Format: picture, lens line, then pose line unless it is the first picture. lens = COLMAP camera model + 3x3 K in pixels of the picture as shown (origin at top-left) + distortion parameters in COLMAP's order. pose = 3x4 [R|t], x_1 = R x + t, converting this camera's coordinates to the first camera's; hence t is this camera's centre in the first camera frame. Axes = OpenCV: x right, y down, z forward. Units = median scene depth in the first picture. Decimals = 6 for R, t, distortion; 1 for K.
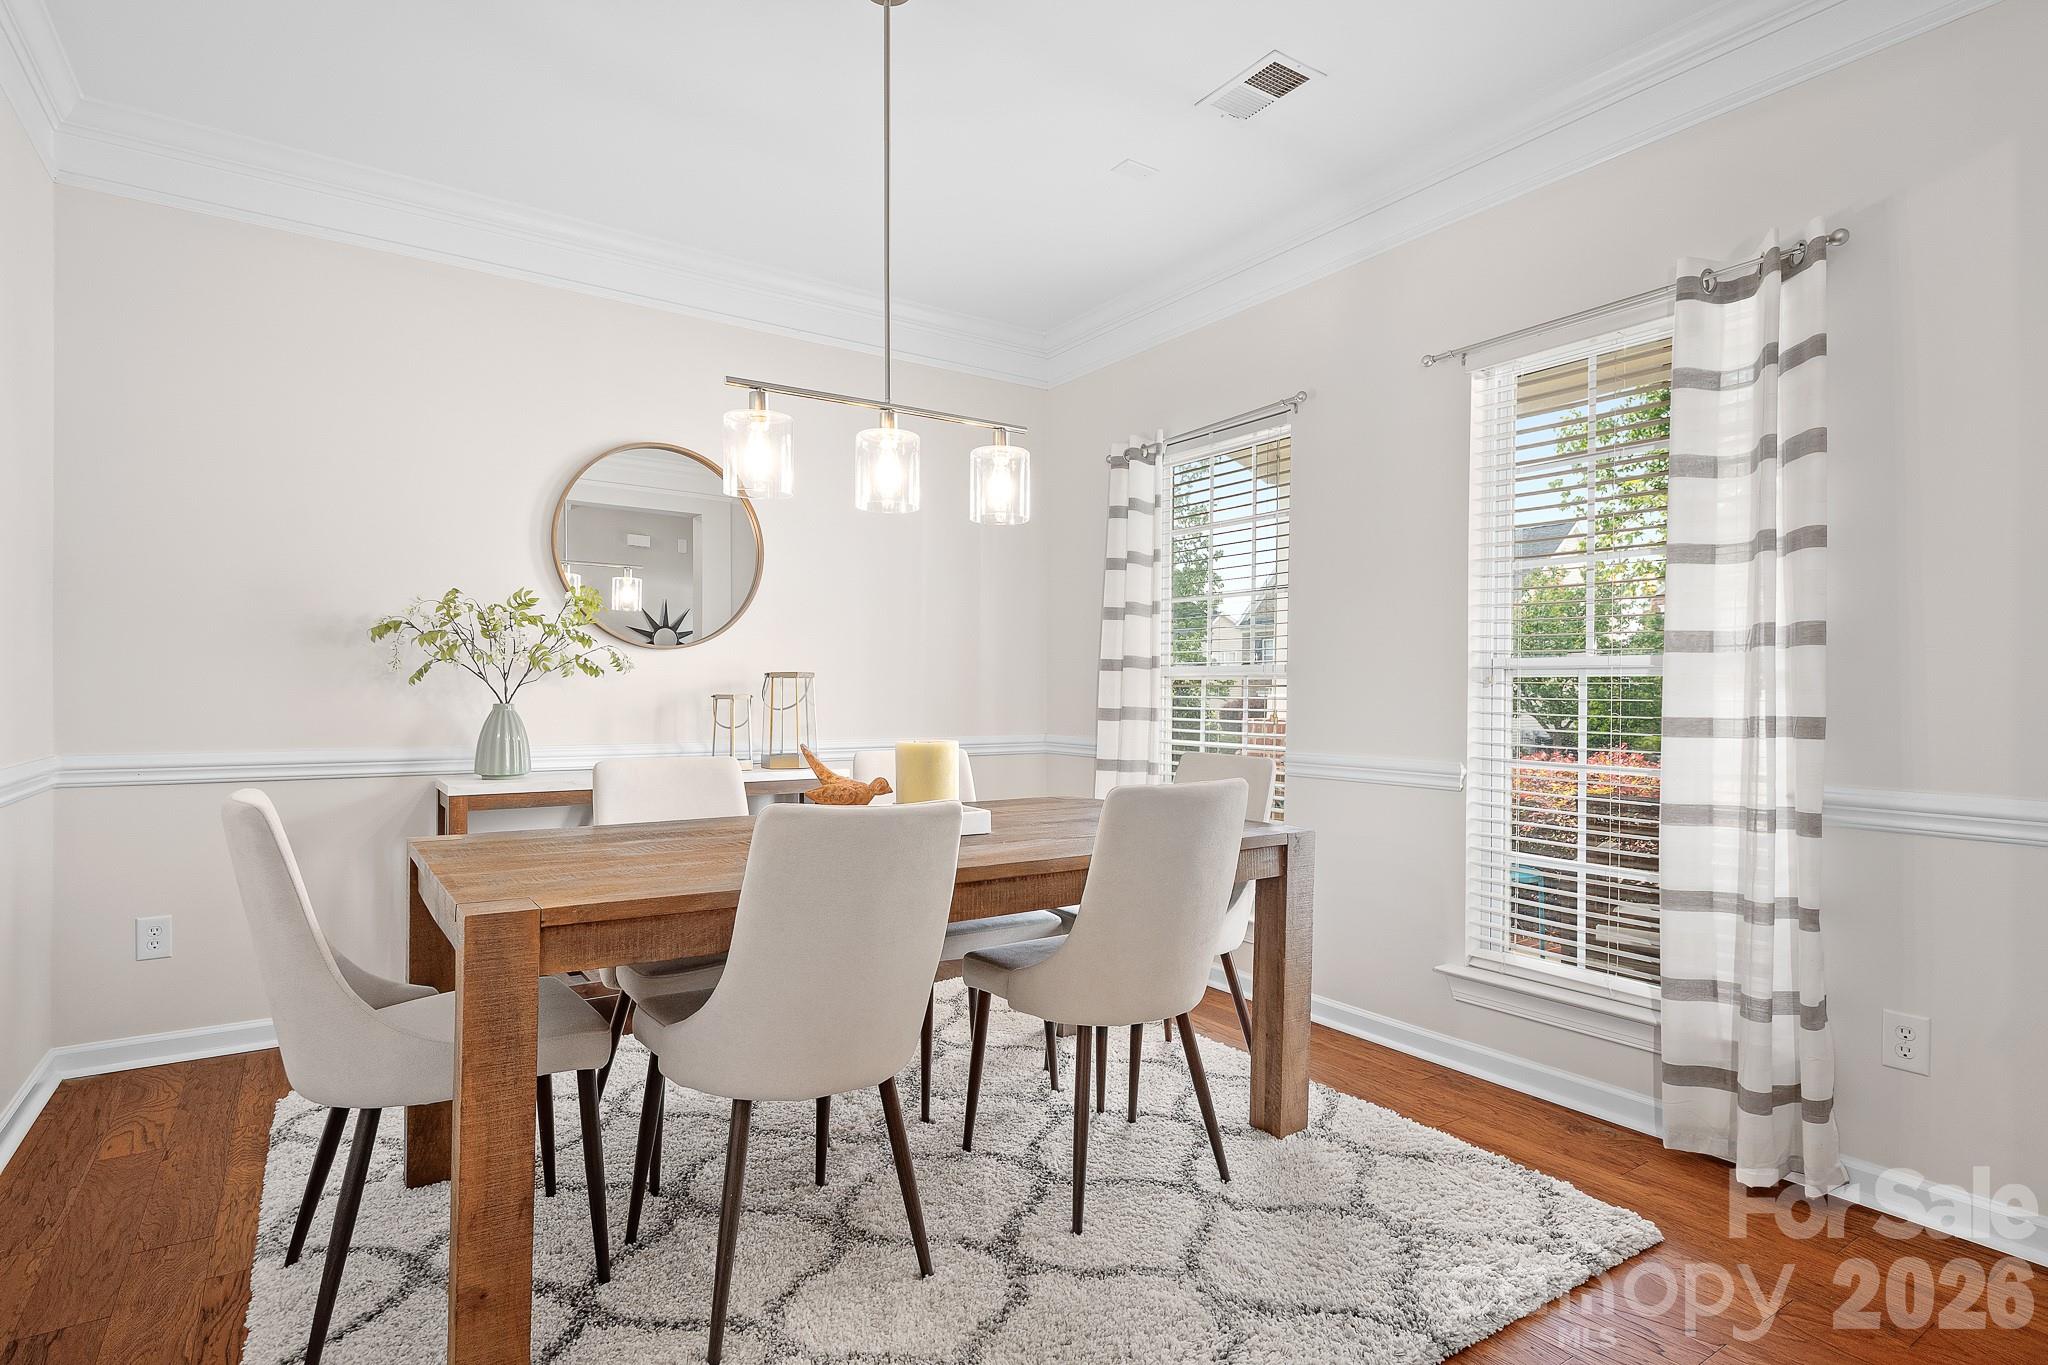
lens RADIAL K [[1025.2, 0, 1027.0], [0, 1025.2, 704.4], [0, 0, 1]] dist [0.013022, -0.001078]
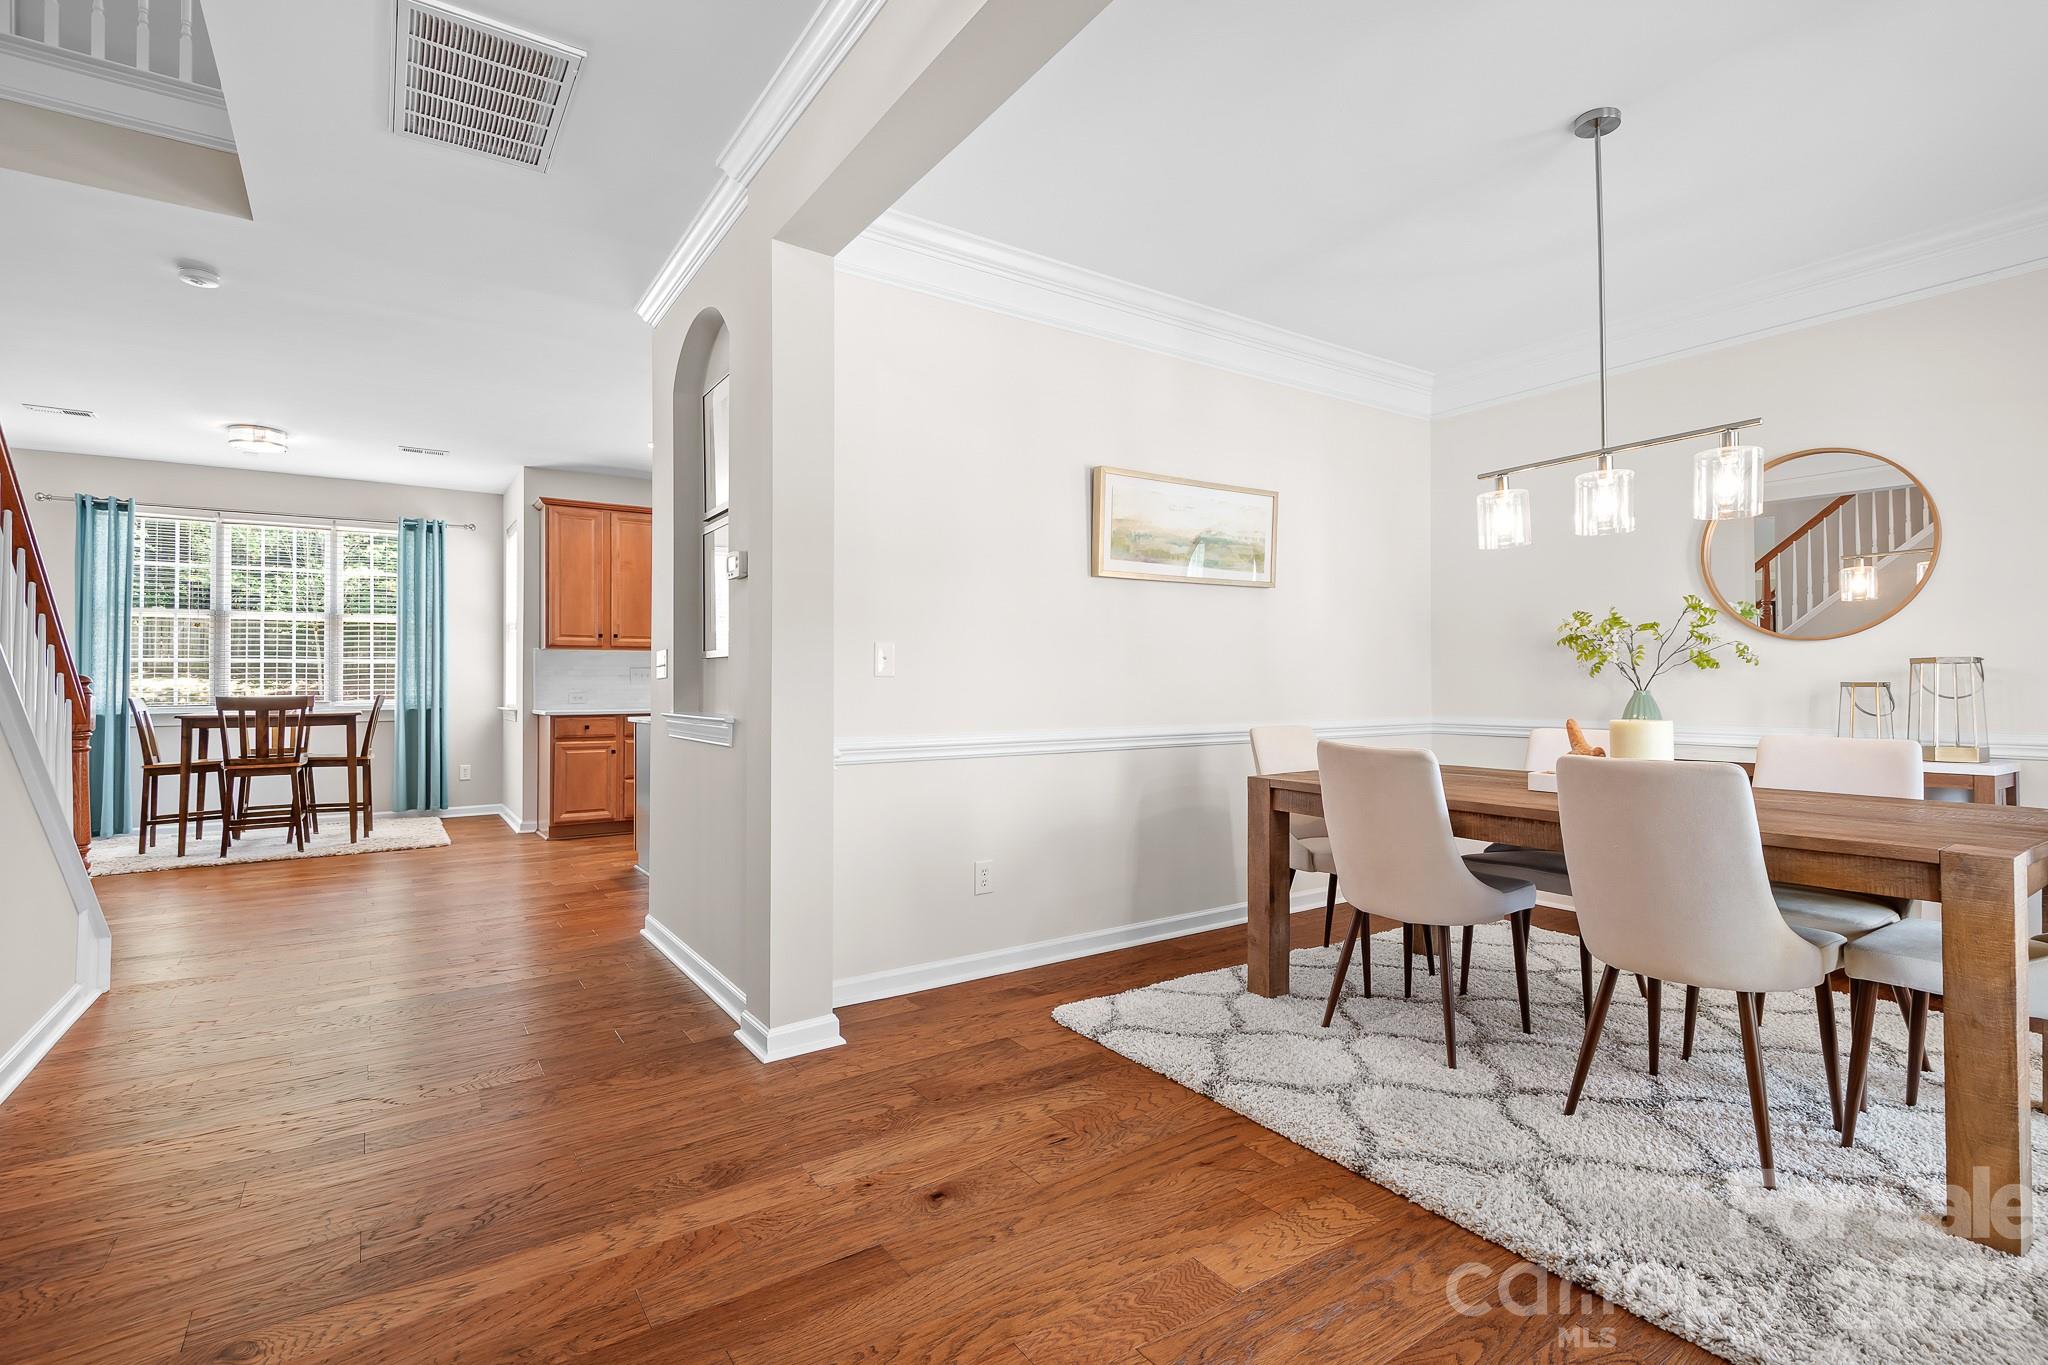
lens RADIAL K [[941.2, 0, 1025.5], [0, 941.2, 670.7], [0, 0, 1]] dist [0.011925, -0.001422]
pose [[0.005191, -0.014725, -0.999878, 1.108068], [-0.006818, 0.999868, -0.014760, -0.001112], [0.999963, 0.006893, 0.005090, 0.315002]]
